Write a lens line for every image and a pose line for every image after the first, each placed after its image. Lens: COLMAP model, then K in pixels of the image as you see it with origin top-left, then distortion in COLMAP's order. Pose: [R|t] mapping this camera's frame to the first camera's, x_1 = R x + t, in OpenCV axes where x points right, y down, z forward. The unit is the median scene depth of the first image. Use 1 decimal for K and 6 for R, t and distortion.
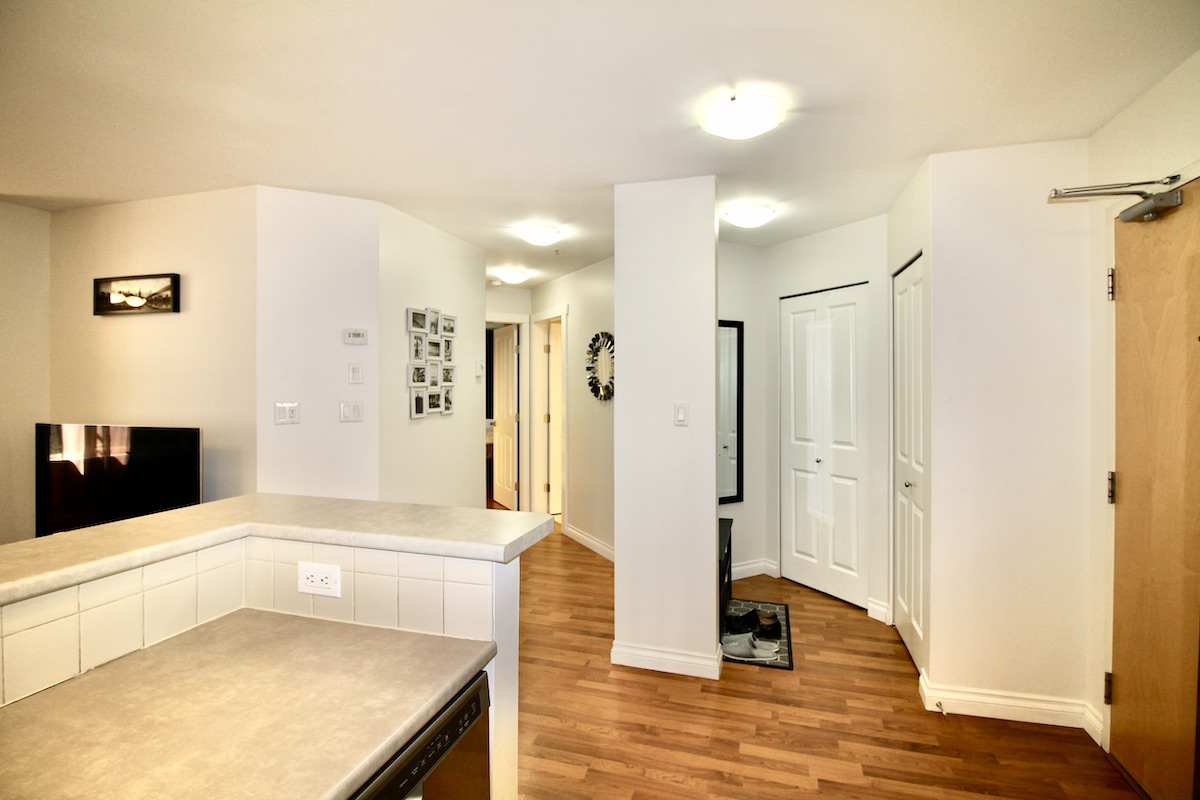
lens RADIAL K [[557.8, 0, 598.2], [0, 557.8, 393.6], [0, 0, 1]] dist [-0.000795, -0.013624]
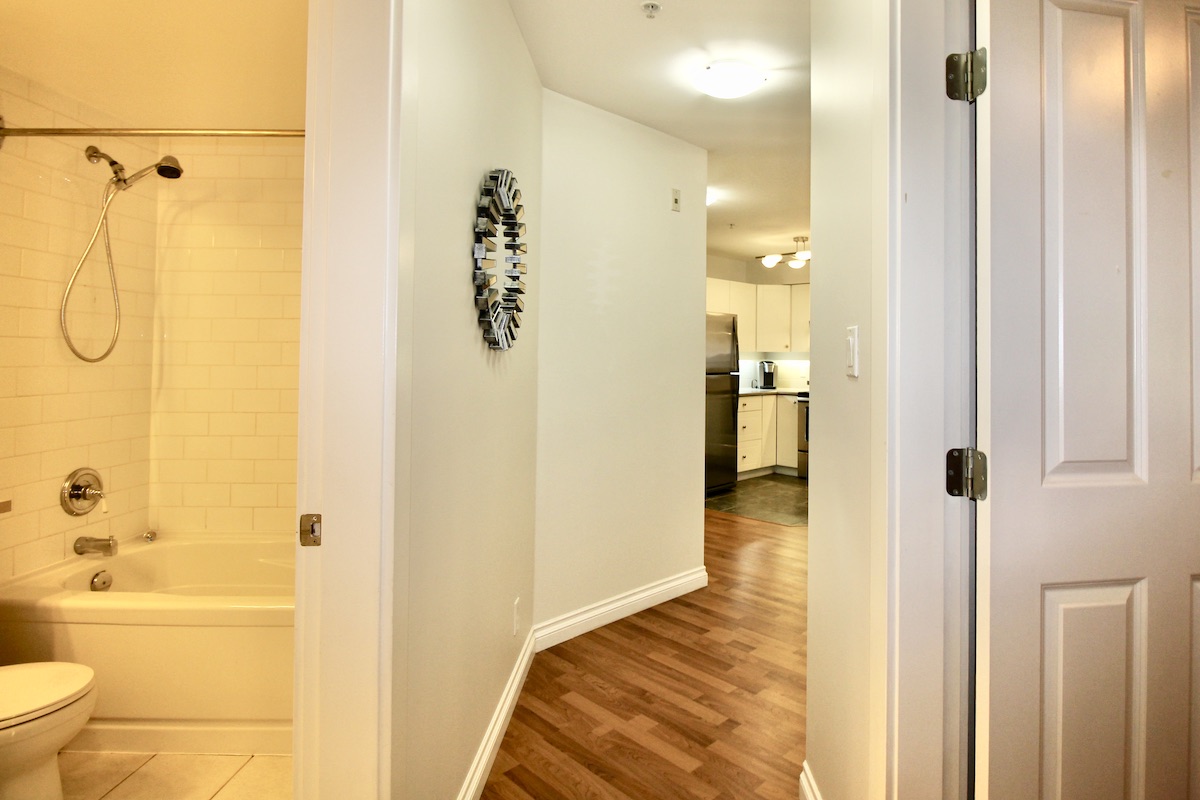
lens RADIAL K [[650.5, 0, 654.8], [0, 650.5, 338.4], [0, 0, 1]] dist [-0.015172, -0.005311]
pose [[-0.888841, 0.005557, 0.458183, -0.376318], [-0.000265, 0.999920, -0.012642, 0.012649], [-0.458216, -0.011358, -0.888768, 1.747231]]
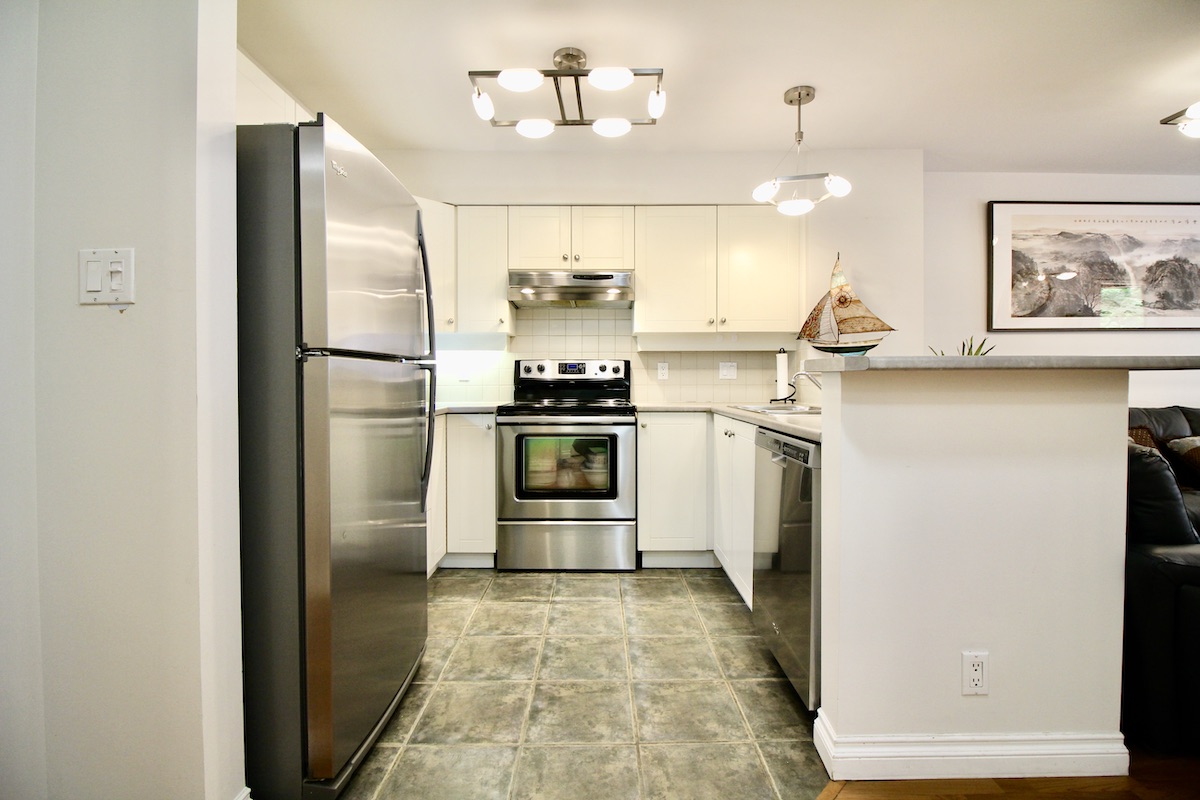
lens RADIAL K [[557.8, 0, 601.8], [0, 557.8, 387.1], [0, 0, 1]] dist [-0.000795, -0.013624]
pose [[-0.955876, 0.006668, -0.293695, 0.235163], [-0.002395, 0.999532, 0.030490, 0.093578], [0.293761, 0.029848, -0.955413, 0.674844]]
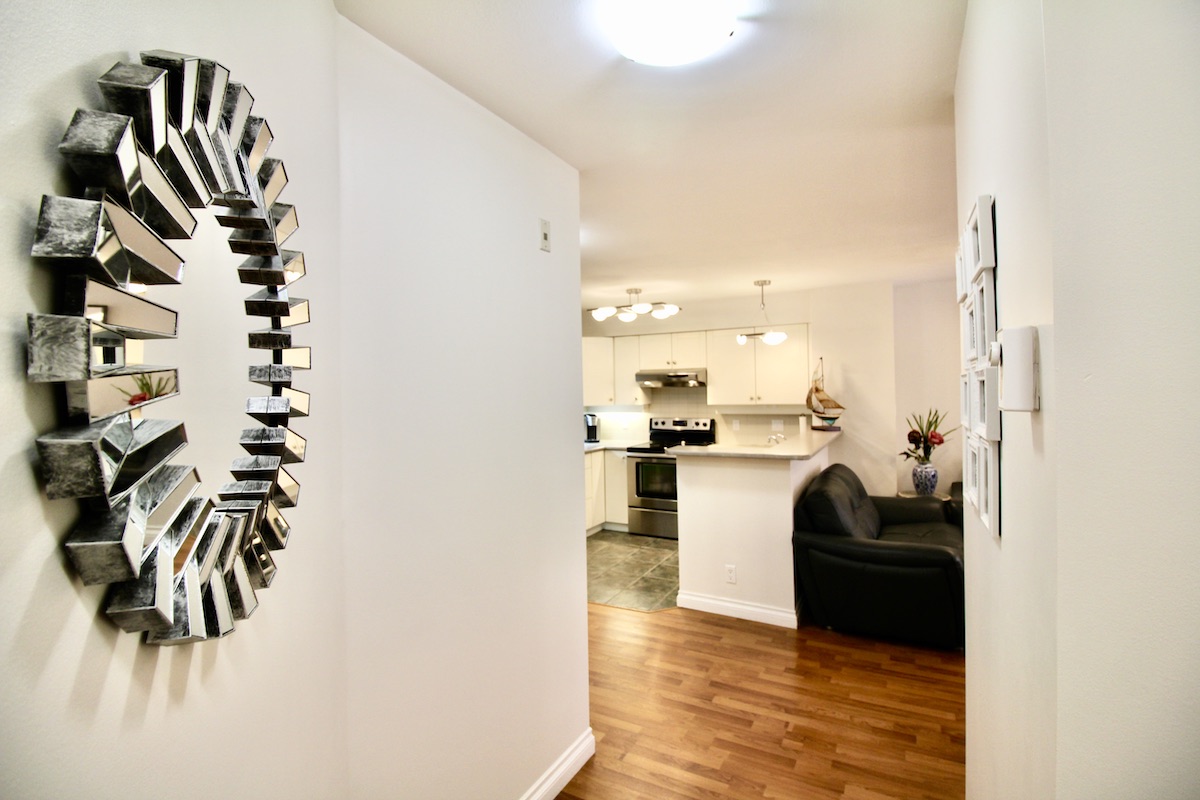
lens RADIAL K [[557.8, 0, 602.0], [0, 557.8, 385.1], [0, 0, 1]] dist [-0.000795, -0.013624]
pose [[-0.978380, 0.023214, 0.205506, -0.133716], [0.025983, 0.999604, 0.010782, -0.053859], [-0.205175, 0.015889, -0.978596, 1.434339]]
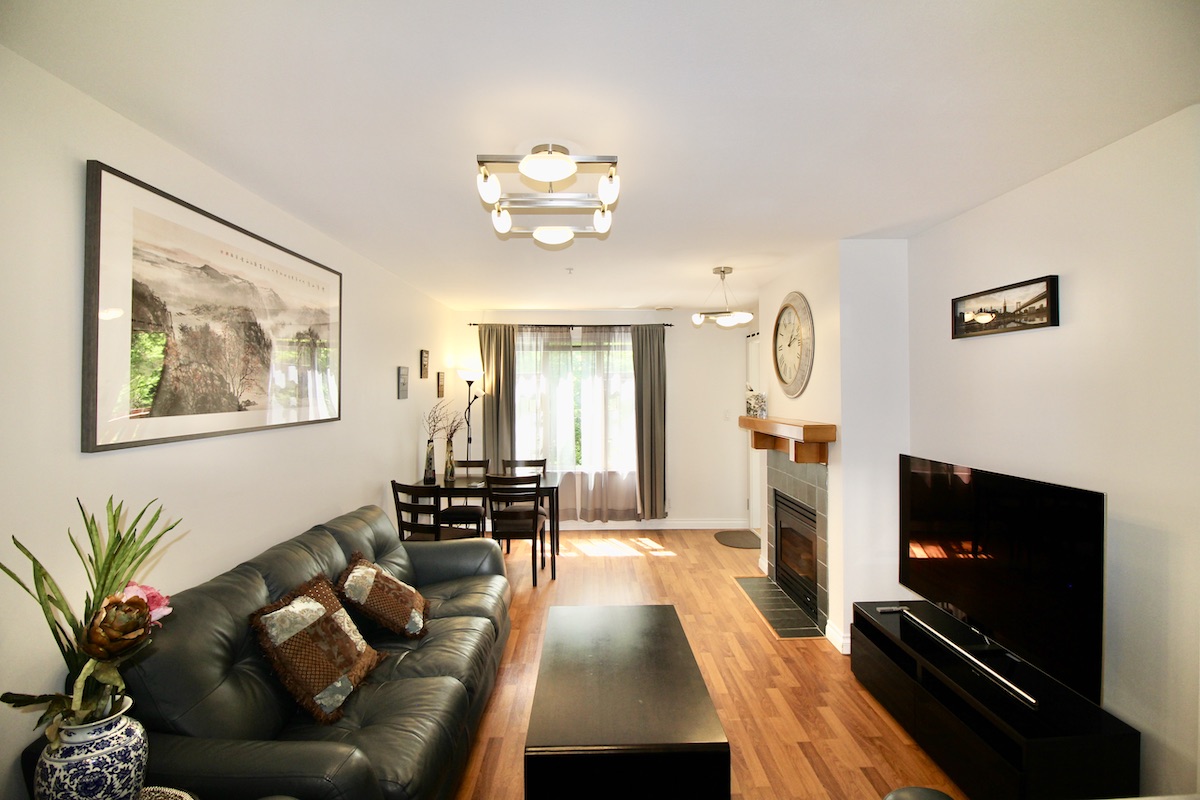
lens RADIAL K [[557.8, 0, 603.7], [0, 557.8, 386.8], [0, 0, 1]] dist [-0.000795, -0.013624]
pose [[0.312685, -0.007973, -0.949823, -0.195963], [-0.016759, 0.999763, -0.013909, -0.035779], [0.949709, 0.020267, 0.312477, 0.151999]]
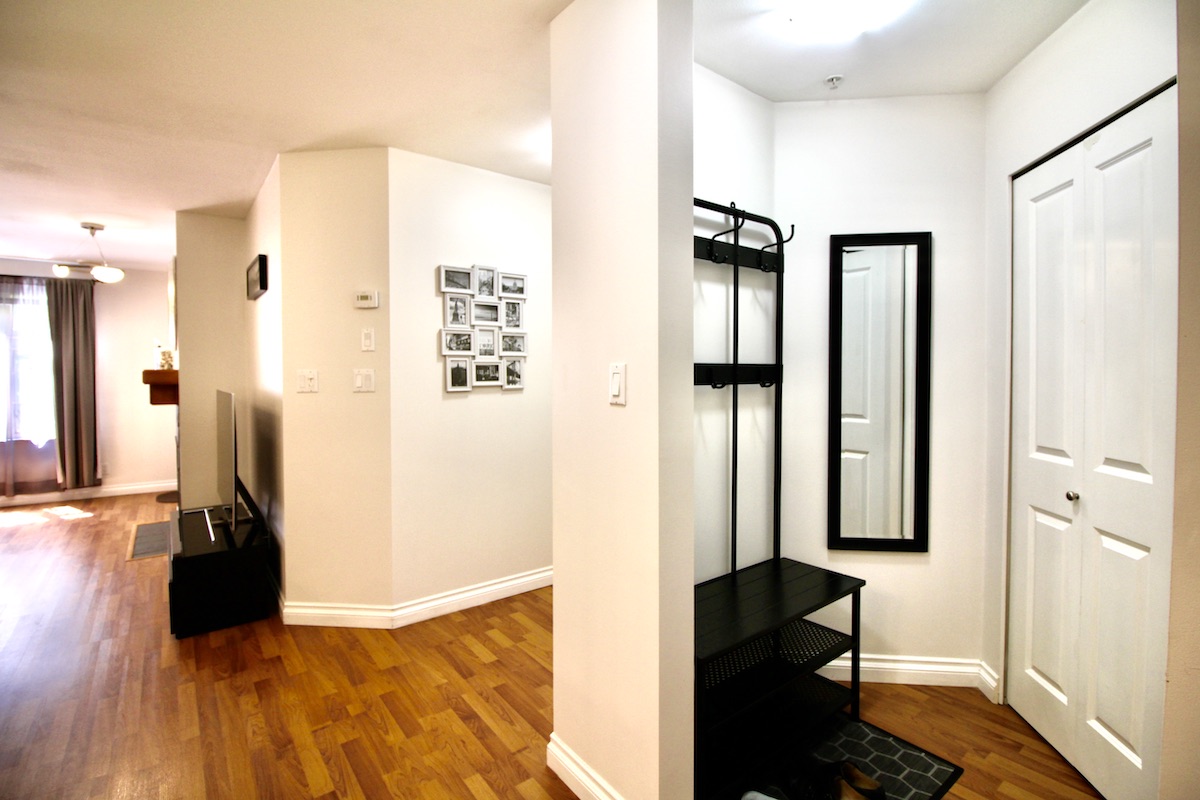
lens RADIAL K [[557.8, 0, 604.8], [0, 557.8, 385.4], [0, 0, 1]] dist [-0.000795, -0.013624]
pose [[0.820583, 0.011314, -0.571415, 0.360411], [-0.007860, 0.999933, 0.008512, 0.024680], [0.571473, -0.002494, 0.820617, 0.402188]]
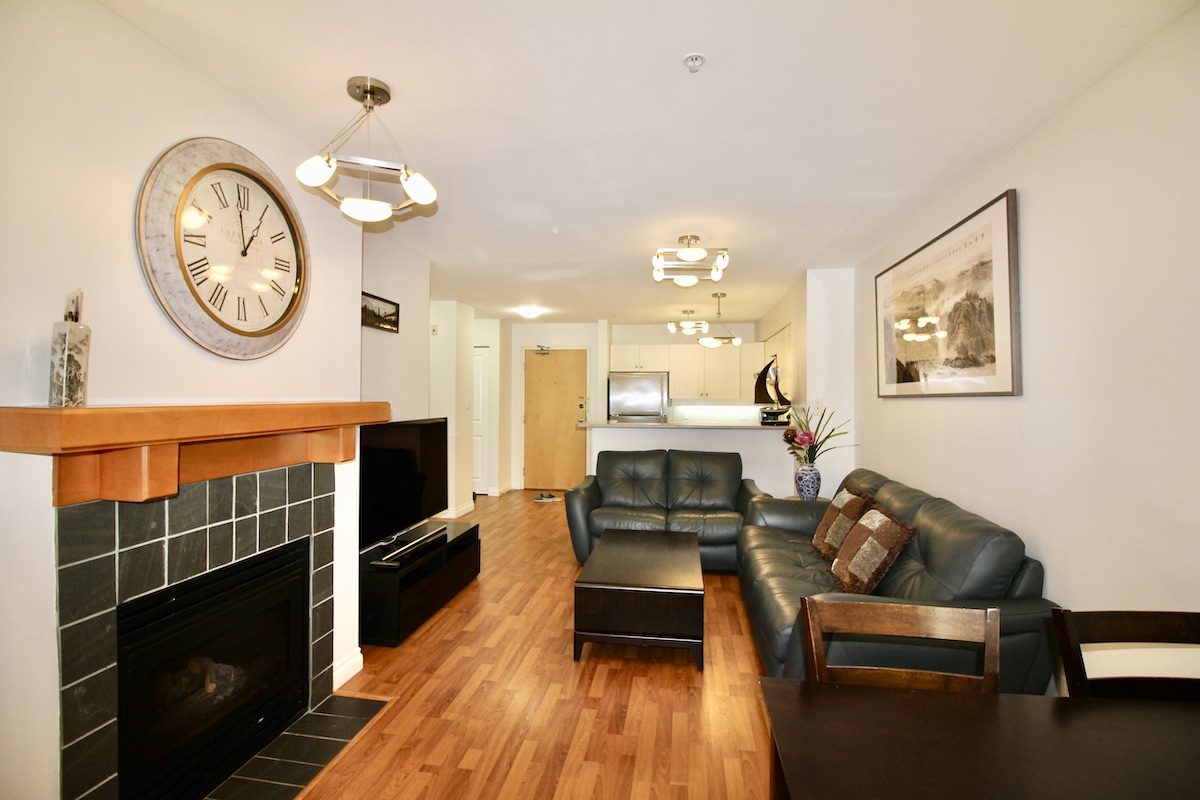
lens RADIAL K [[557.8, 0, 606.5], [0, 557.8, 390.1], [0, 0, 1]] dist [-0.000795, -0.013624]
pose [[-0.155774, 0.011683, 0.987724, -1.777967], [0.015099, 0.999841, -0.009445, 0.006129], [-0.987677, 0.013442, -0.155926, 0.598182]]
